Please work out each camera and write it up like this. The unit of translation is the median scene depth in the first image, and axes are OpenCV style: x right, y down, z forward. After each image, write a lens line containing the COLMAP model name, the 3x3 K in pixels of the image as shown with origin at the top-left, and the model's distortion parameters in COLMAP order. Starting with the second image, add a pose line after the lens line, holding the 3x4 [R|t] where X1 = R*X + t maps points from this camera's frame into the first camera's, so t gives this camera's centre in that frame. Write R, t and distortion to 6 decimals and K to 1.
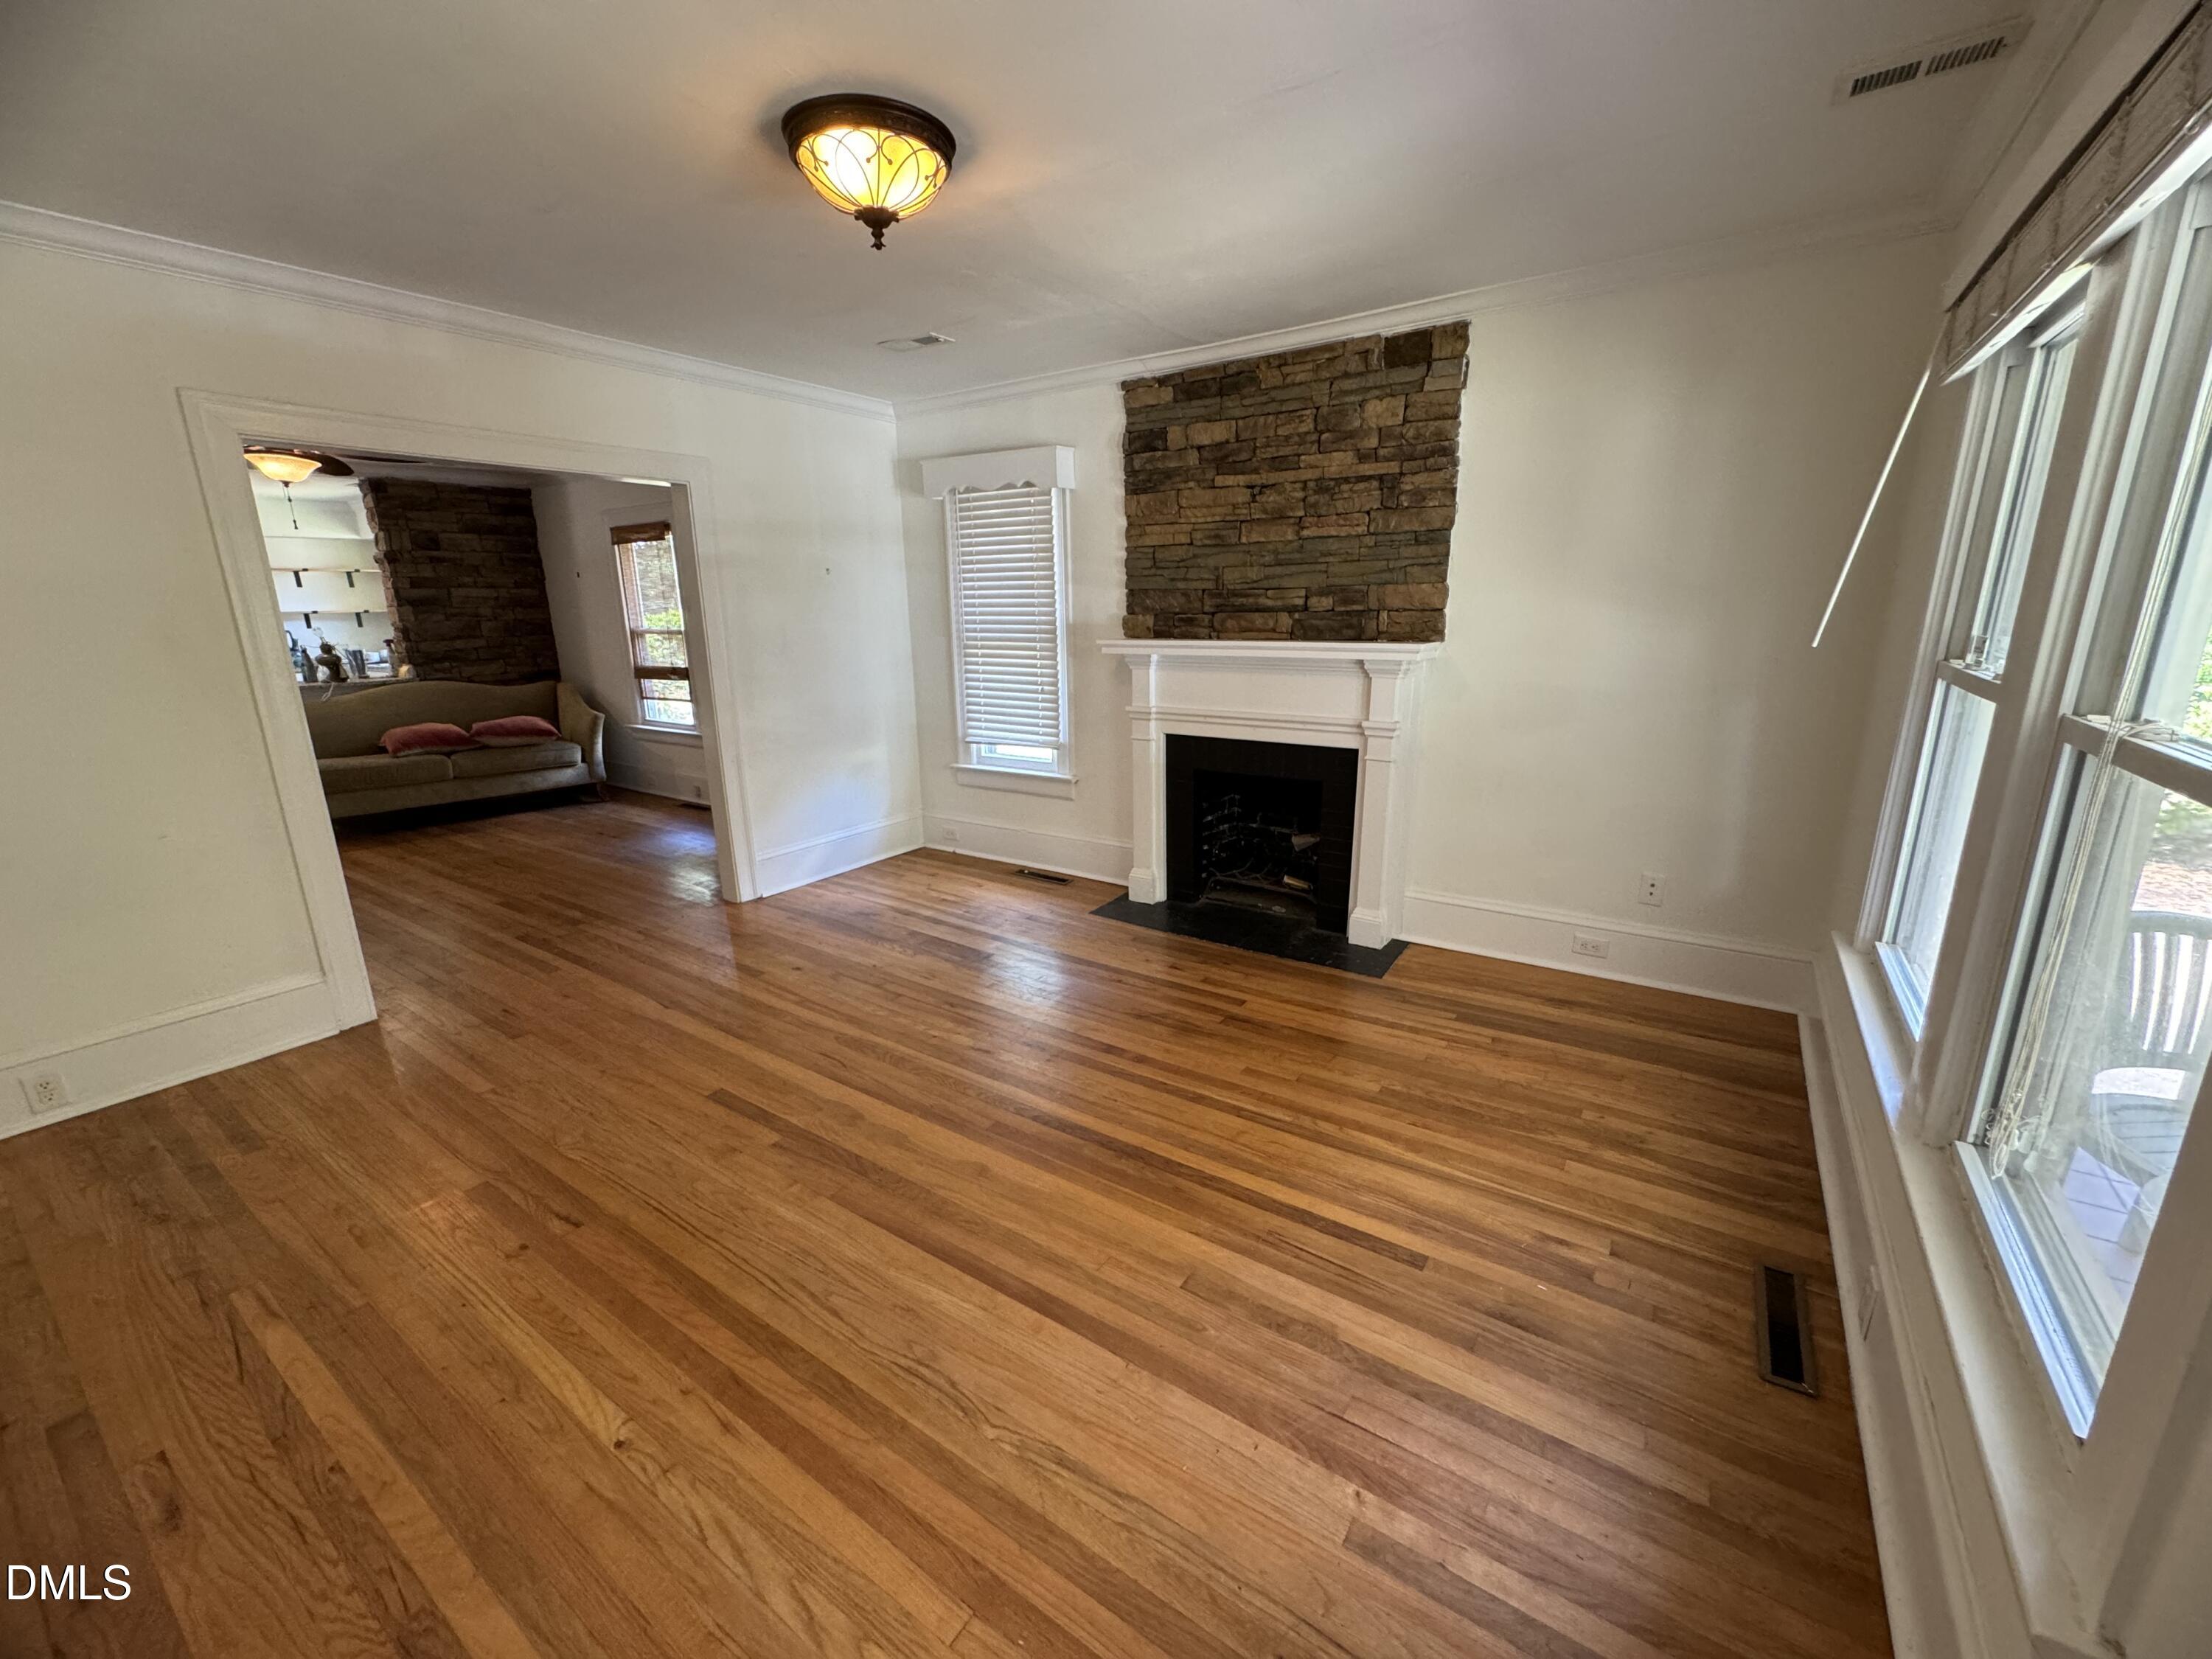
lens RADIAL K [[884.9, 0, 1106.0], [0, 884.9, 829.5], [0, 0, 1]] dist [0.000050, -0.000168]
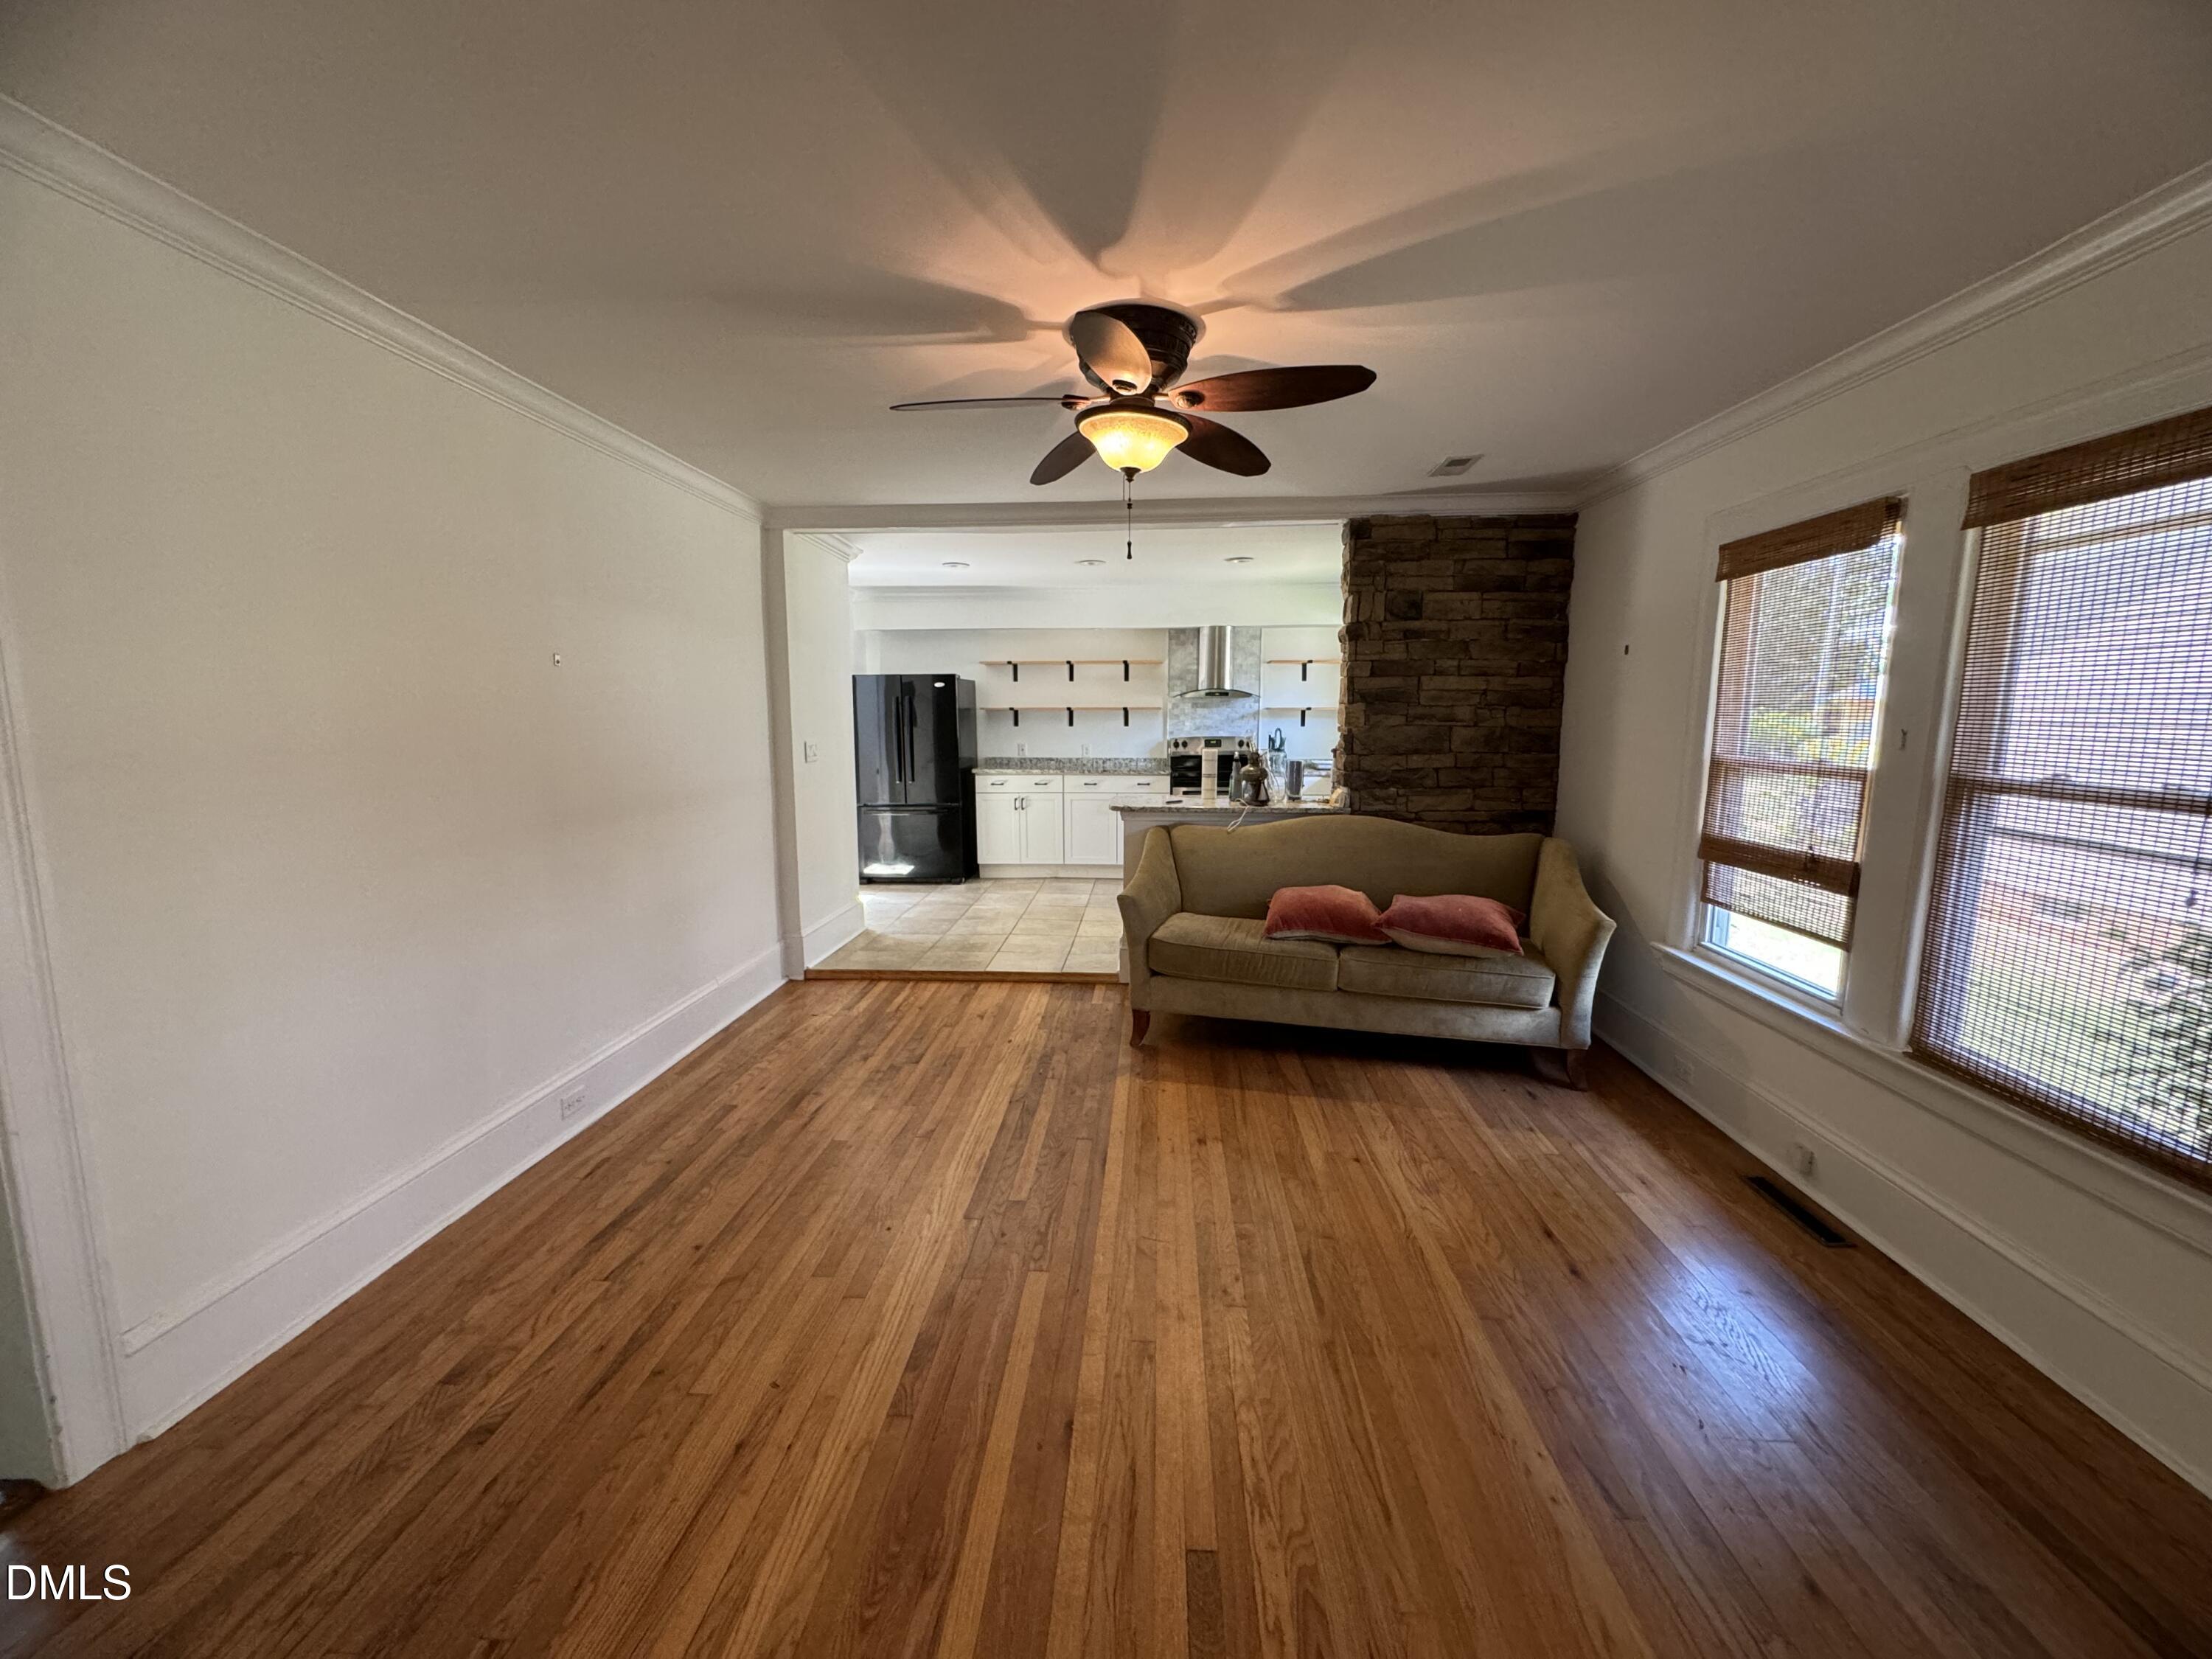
lens RADIAL K [[884.9, 0, 1106.0], [0, 884.9, 829.5], [0, 0, 1]] dist [0.000050, -0.000168]
pose [[0.512613, 0.130822, -0.848595, -0.301754], [-0.222096, 0.974891, 0.016130, -0.125147], [0.829398, 0.180201, 0.528797, 0.495385]]
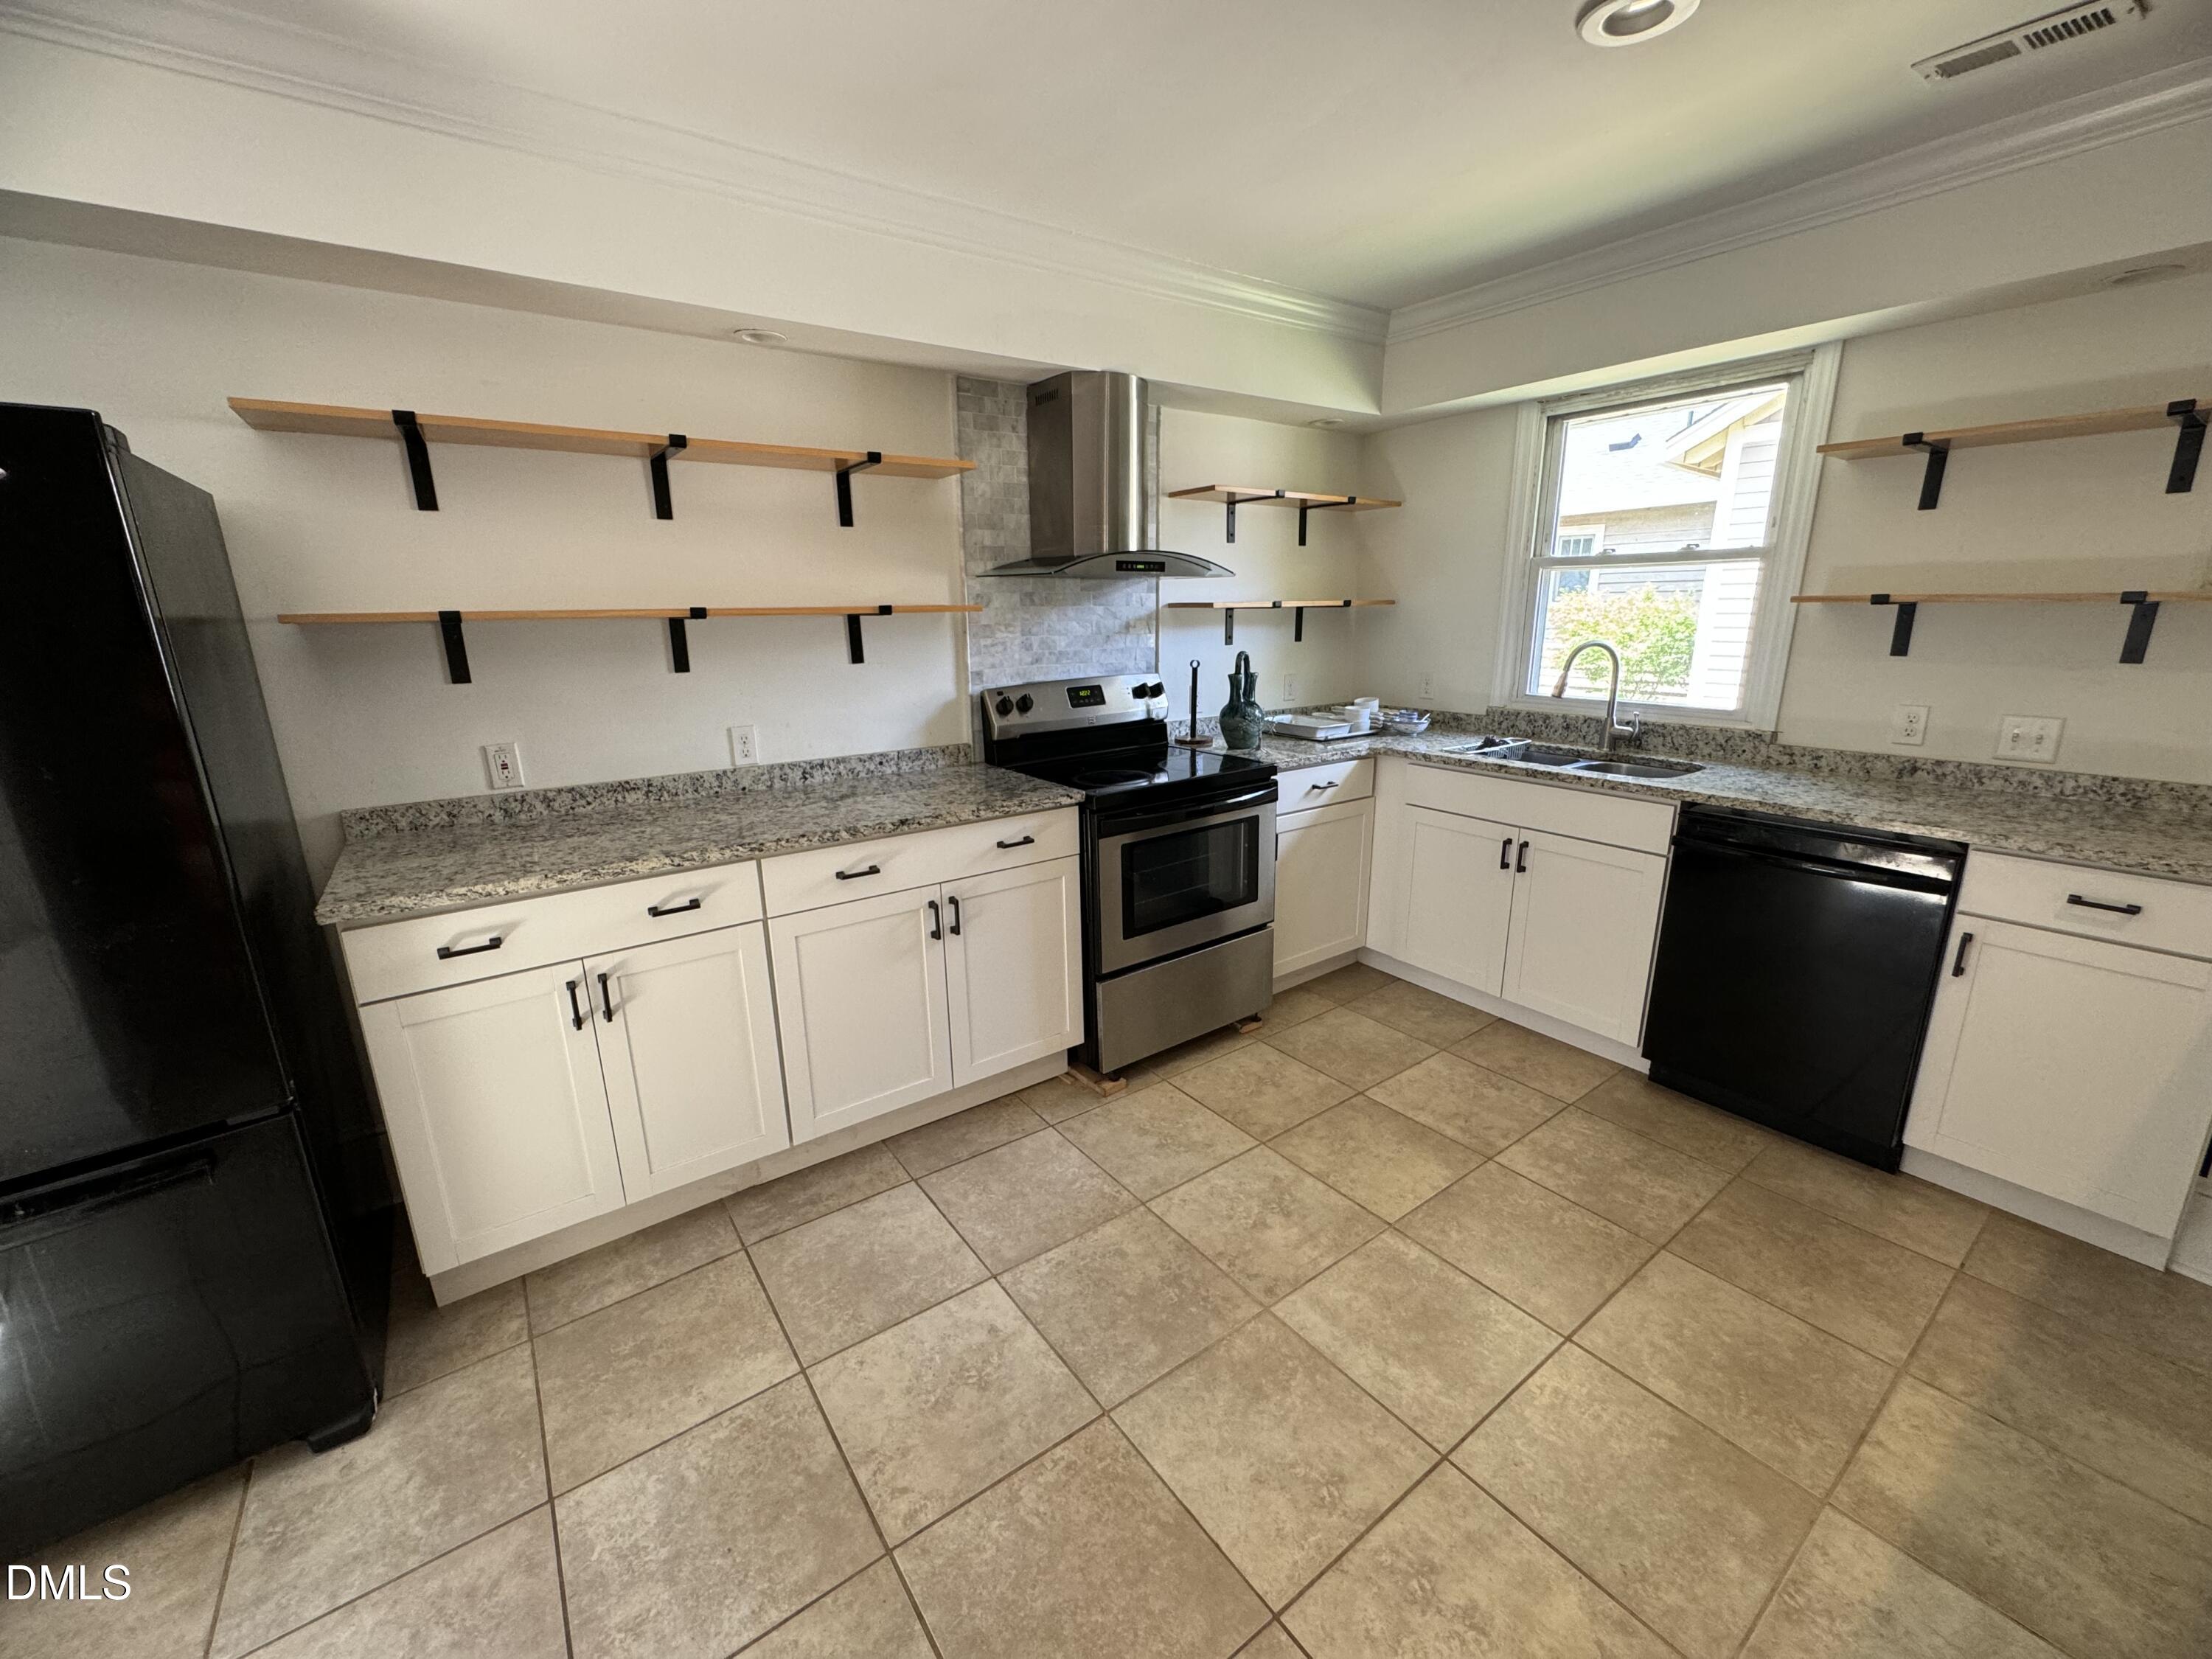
lens RADIAL K [[884.9, 0, 1106.0], [0, 884.9, 829.5], [0, 0, 1]] dist [0.000050, -0.000168]
pose [[0.942666, 0.085214, -0.322676, -1.039487], [-0.084495, 0.996291, 0.016264, -0.184927], [0.322865, 0.011933, 0.946370, 0.763584]]
